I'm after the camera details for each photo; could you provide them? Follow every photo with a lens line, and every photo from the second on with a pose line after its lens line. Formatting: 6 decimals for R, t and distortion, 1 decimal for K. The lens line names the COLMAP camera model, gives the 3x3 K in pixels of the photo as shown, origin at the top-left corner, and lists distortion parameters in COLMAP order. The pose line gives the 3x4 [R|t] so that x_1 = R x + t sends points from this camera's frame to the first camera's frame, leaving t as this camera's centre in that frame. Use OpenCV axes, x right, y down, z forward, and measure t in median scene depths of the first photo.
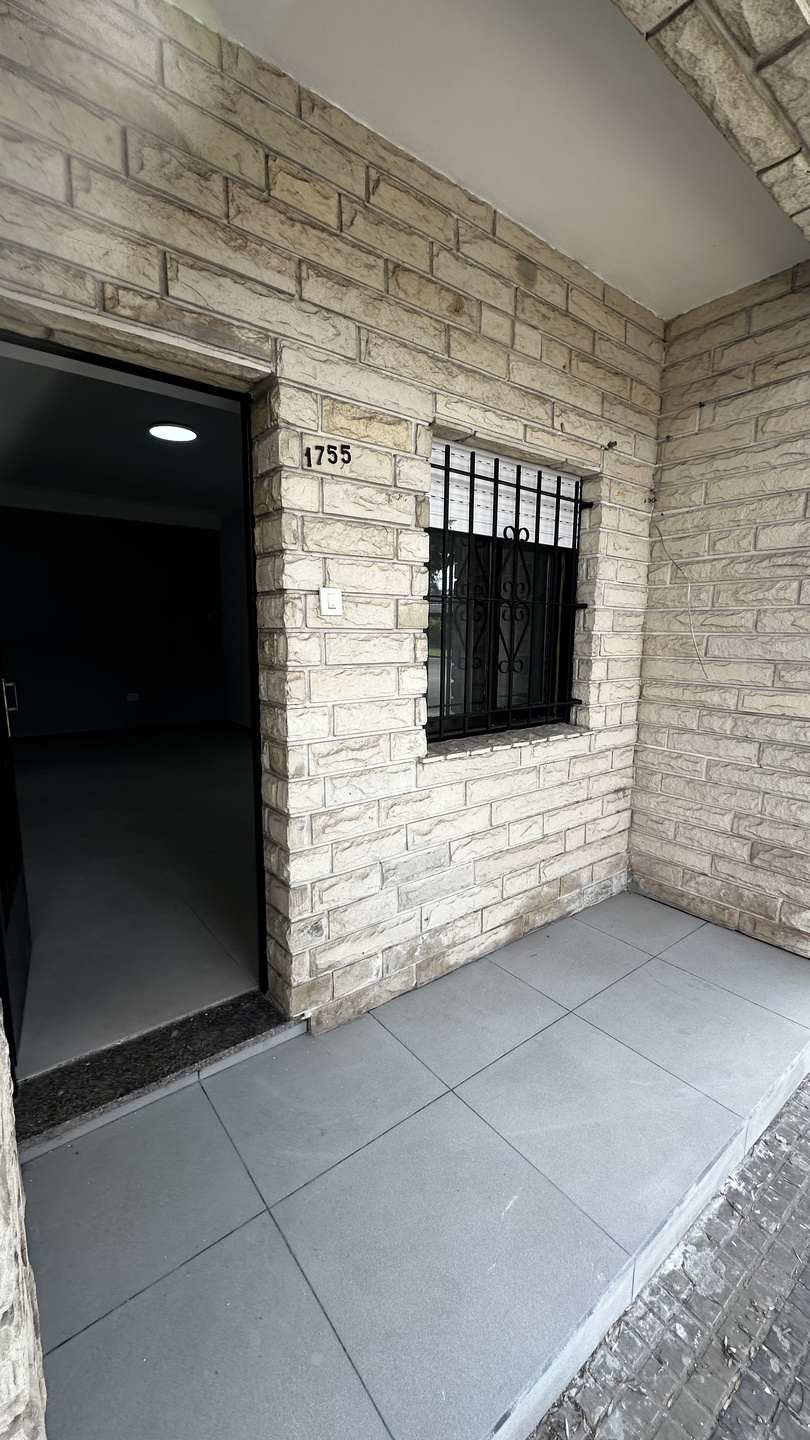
lens RADIAL K [[572.7, 0, 403.4], [0, 572.7, 718.1], [0, 0, 1]] dist [-0.001158, -0.000147]
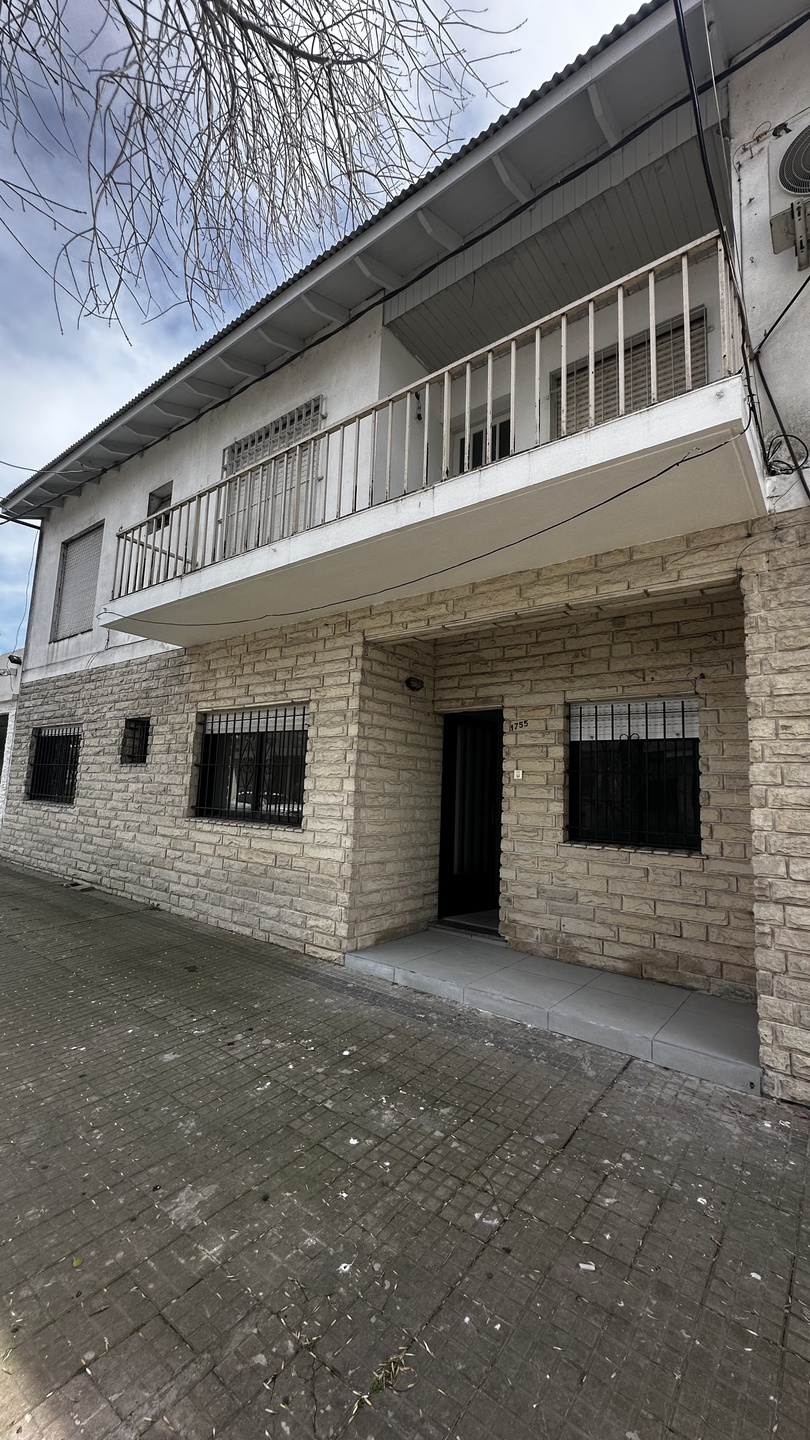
lens RADIAL K [[572.7, 0, 403.4], [0, 572.7, 718.1], [0, 0, 1]] dist [-0.001158, -0.000147]
pose [[0.247761, -0.125669, -0.960636, 2.303450], [-0.185322, 0.967094, -0.174311, 0.112481], [0.950931, 0.221215, 0.216319, -0.185824]]
